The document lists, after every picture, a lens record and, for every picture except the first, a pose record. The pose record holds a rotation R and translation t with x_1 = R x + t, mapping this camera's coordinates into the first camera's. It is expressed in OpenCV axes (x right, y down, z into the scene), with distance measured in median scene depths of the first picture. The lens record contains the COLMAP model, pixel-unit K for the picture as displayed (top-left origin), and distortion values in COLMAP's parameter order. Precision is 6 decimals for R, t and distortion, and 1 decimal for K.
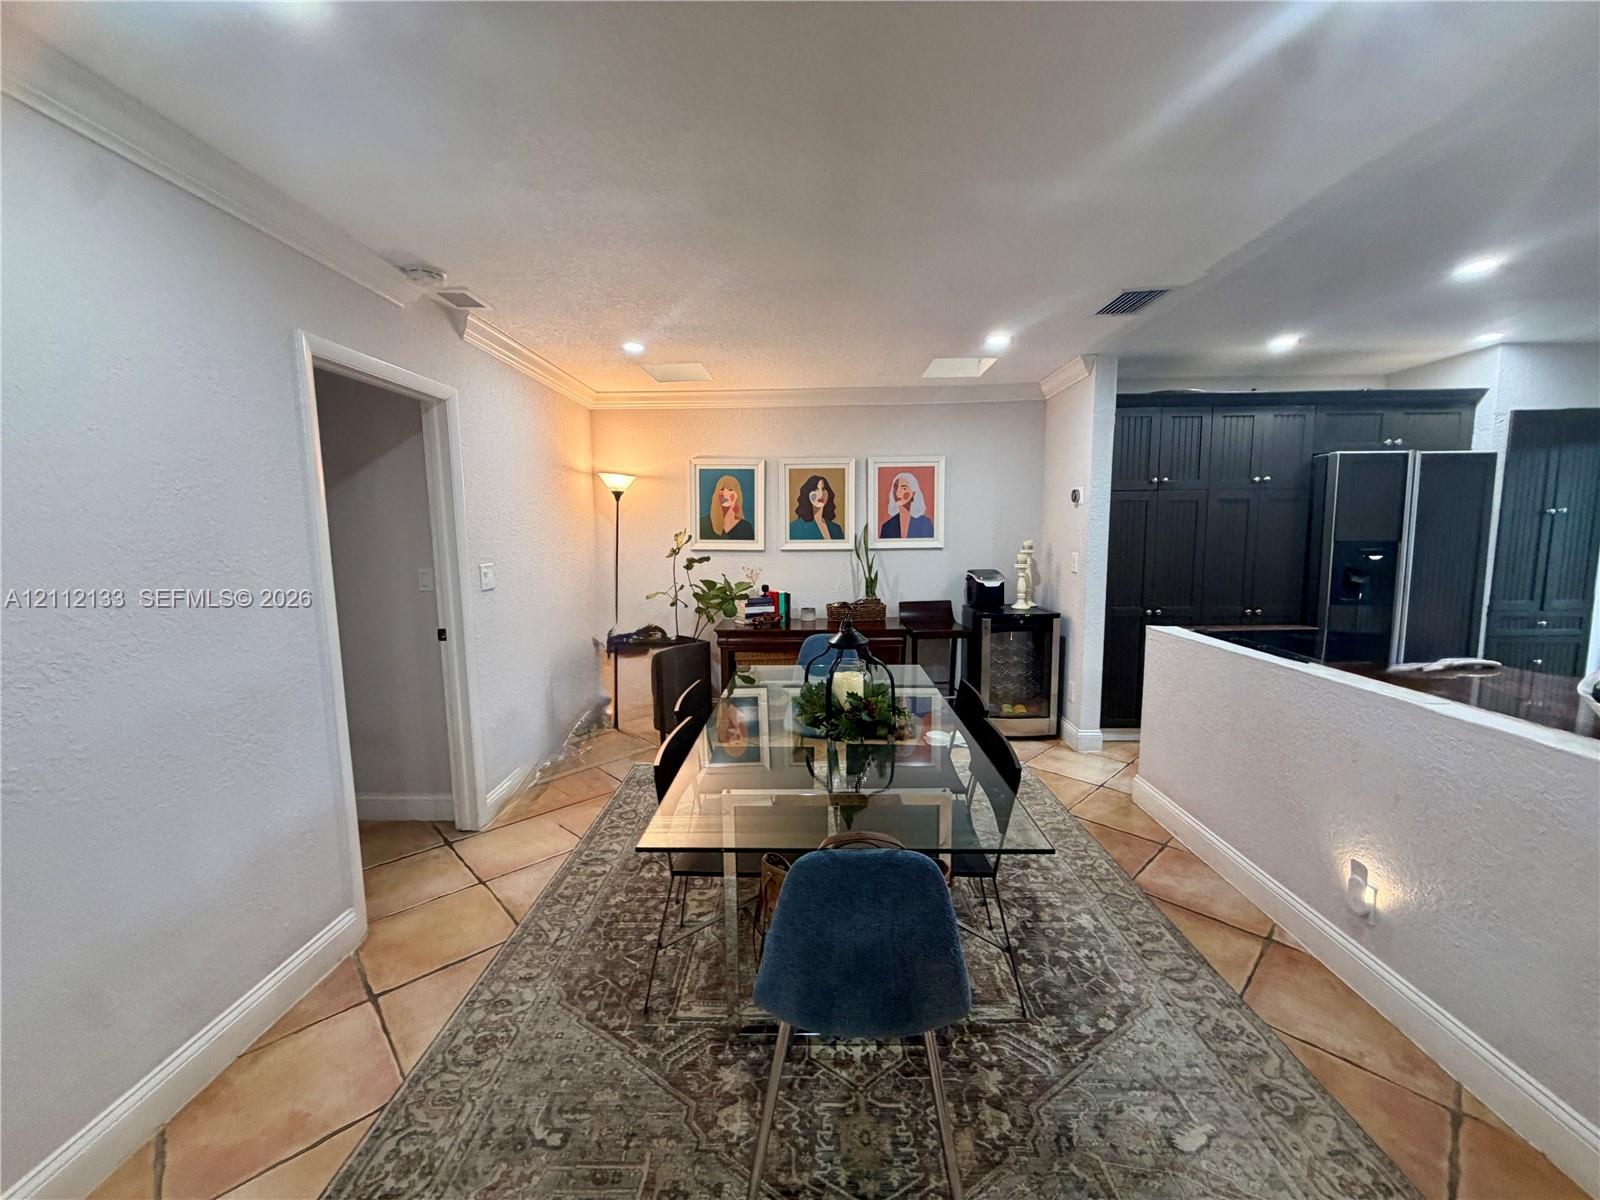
lens RADIAL K [[635.8, 0, 796.7], [0, 635.8, 599.6], [0, 0, 1]] dist [0.000563, -0.000021]
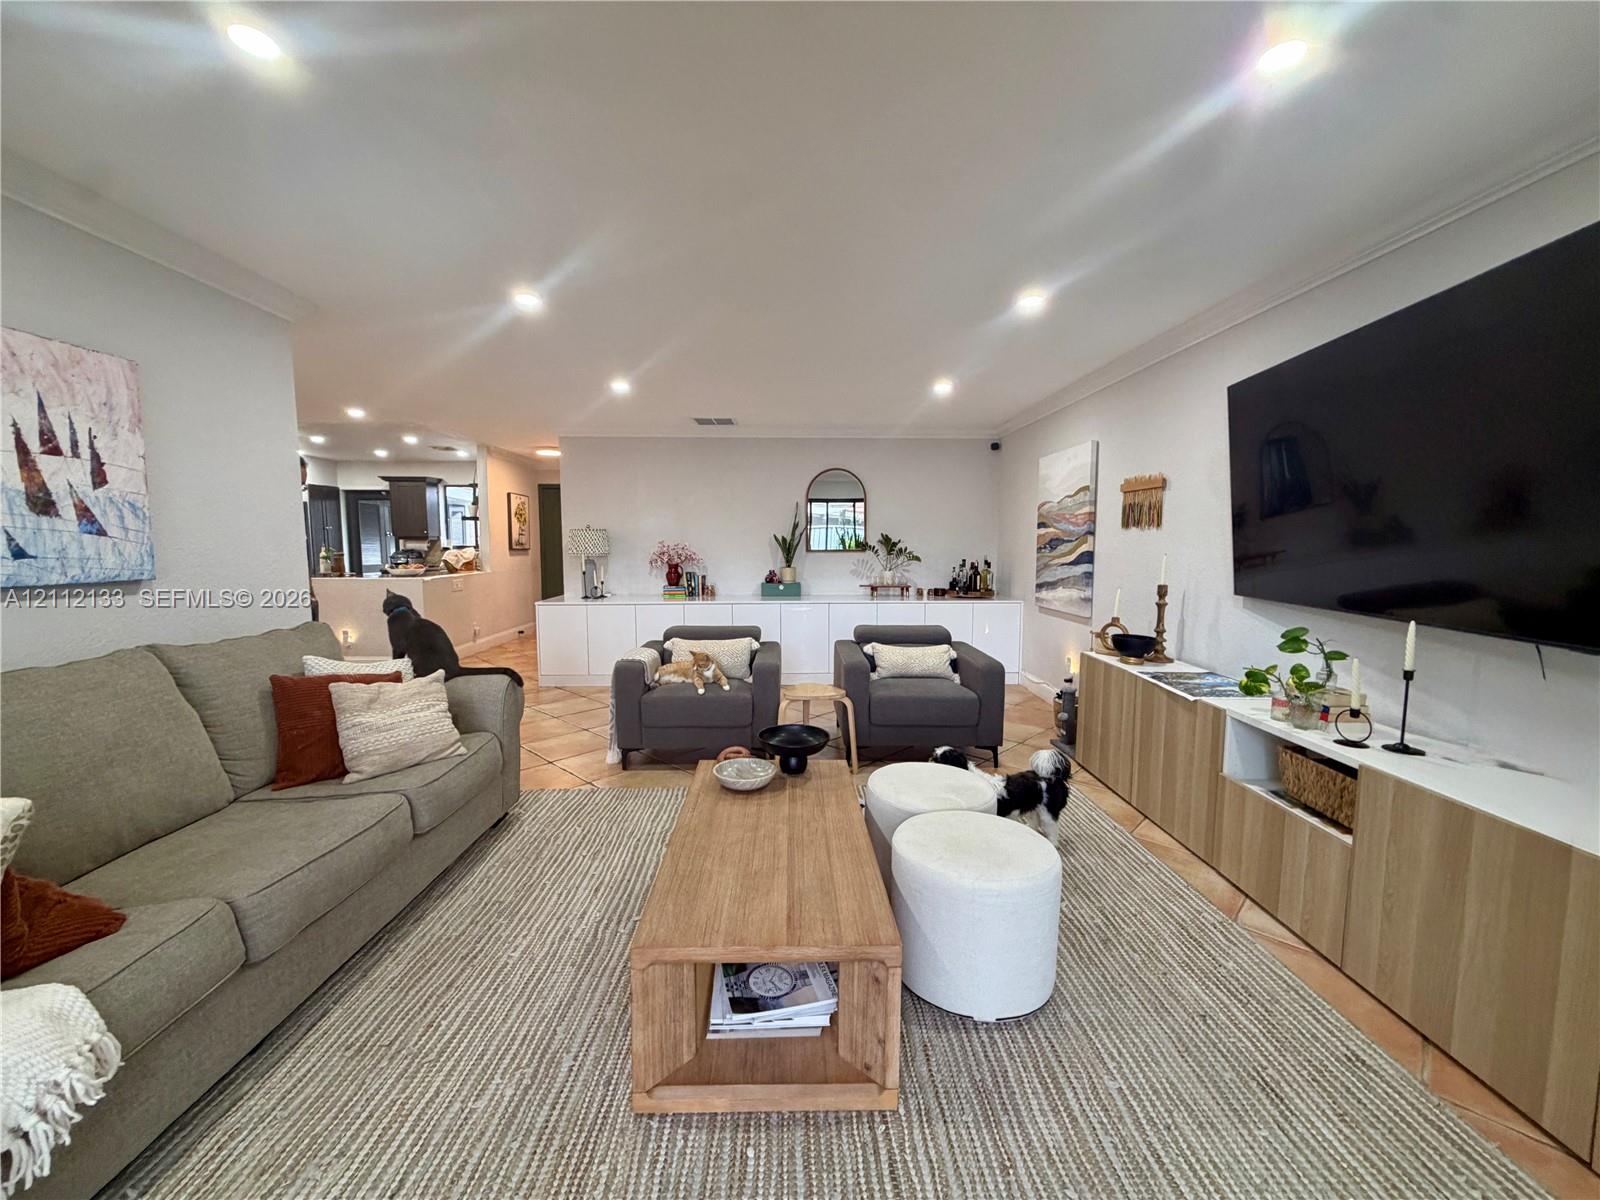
lens RADIAL K [[636.8, 0, 797.4], [0, 636.8, 599.1], [0, 0, 1]] dist [-0.001891, 0.000543]
pose [[-0.040650, -0.082323, 0.995776, -1.592207], [0.112487, 0.989887, 0.086428, 0.145491], [-0.992821, 0.115525, -0.030979, -0.798715]]
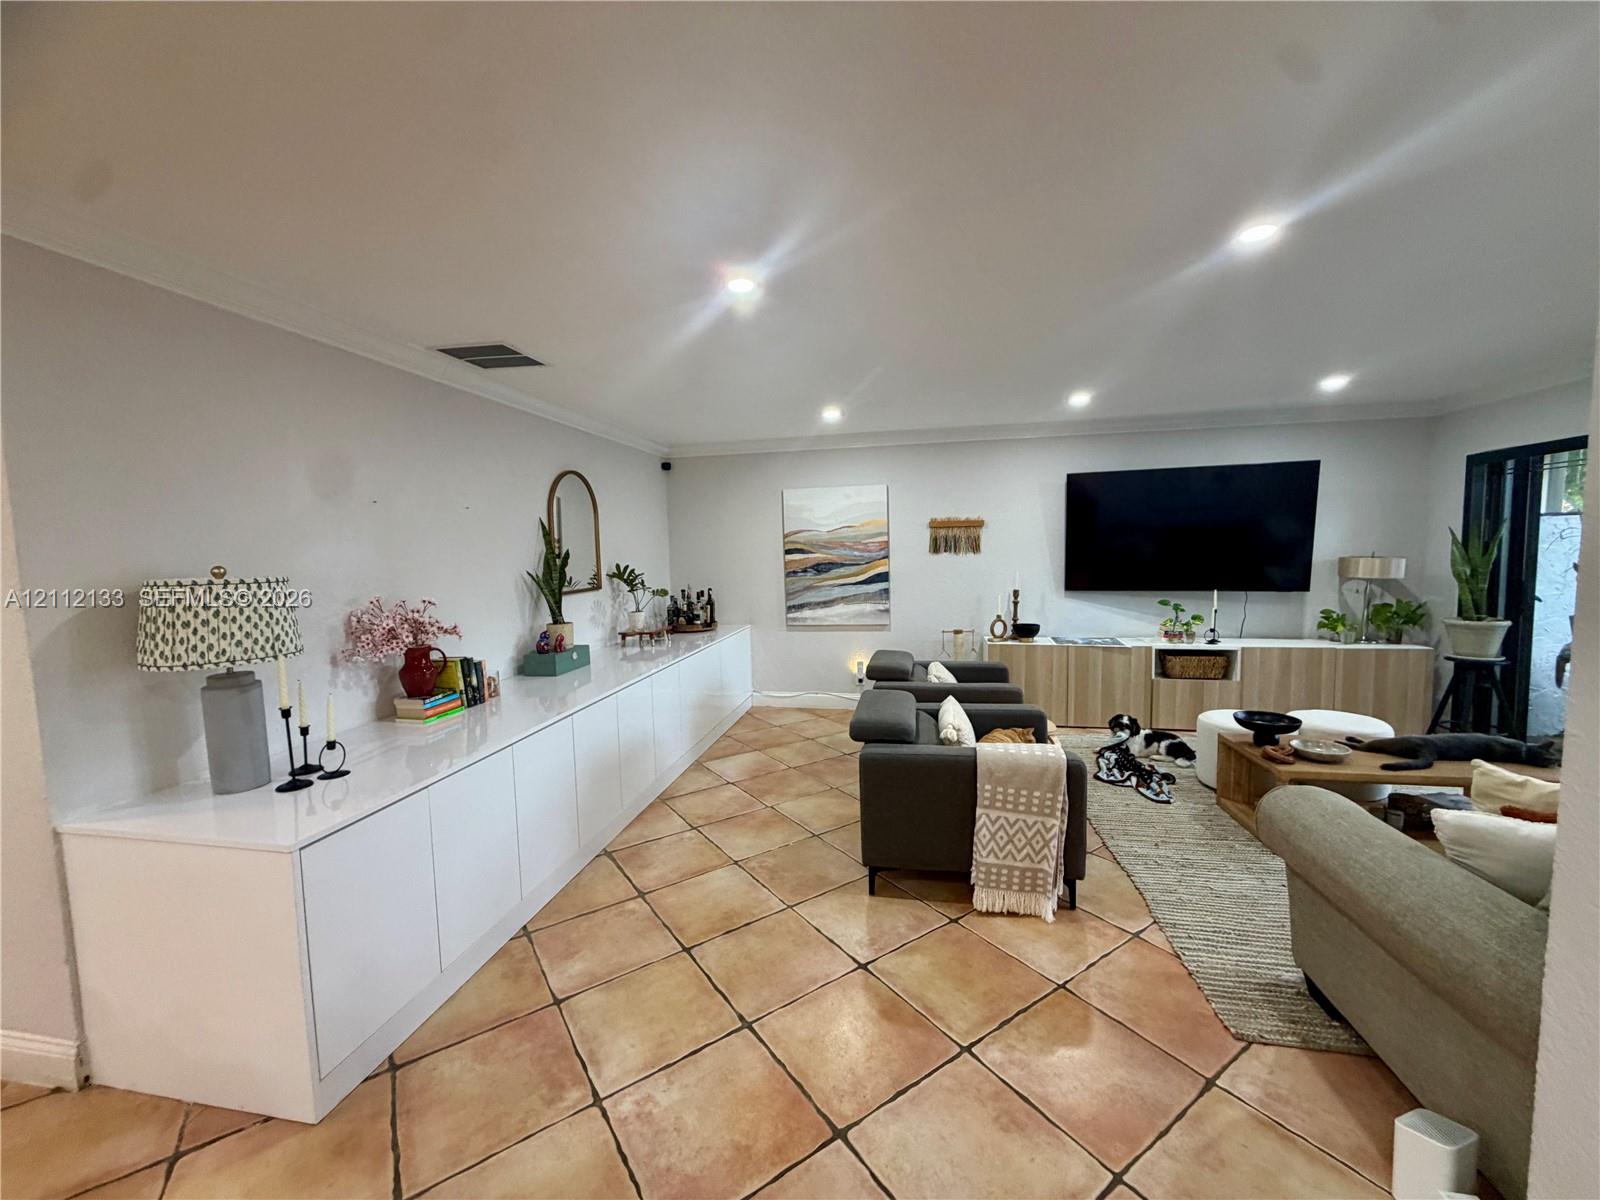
lens RADIAL K [[635.8, 0, 796.7], [0, 635.8, 599.6], [0, 0, 1]] dist [0.000563, -0.000021]
pose [[-0.982368, 0.019492, 0.185939, -0.225043], [0.054705, 0.980991, 0.186185, -0.043542], [-0.178776, 0.193074, -0.964760, 0.332599]]
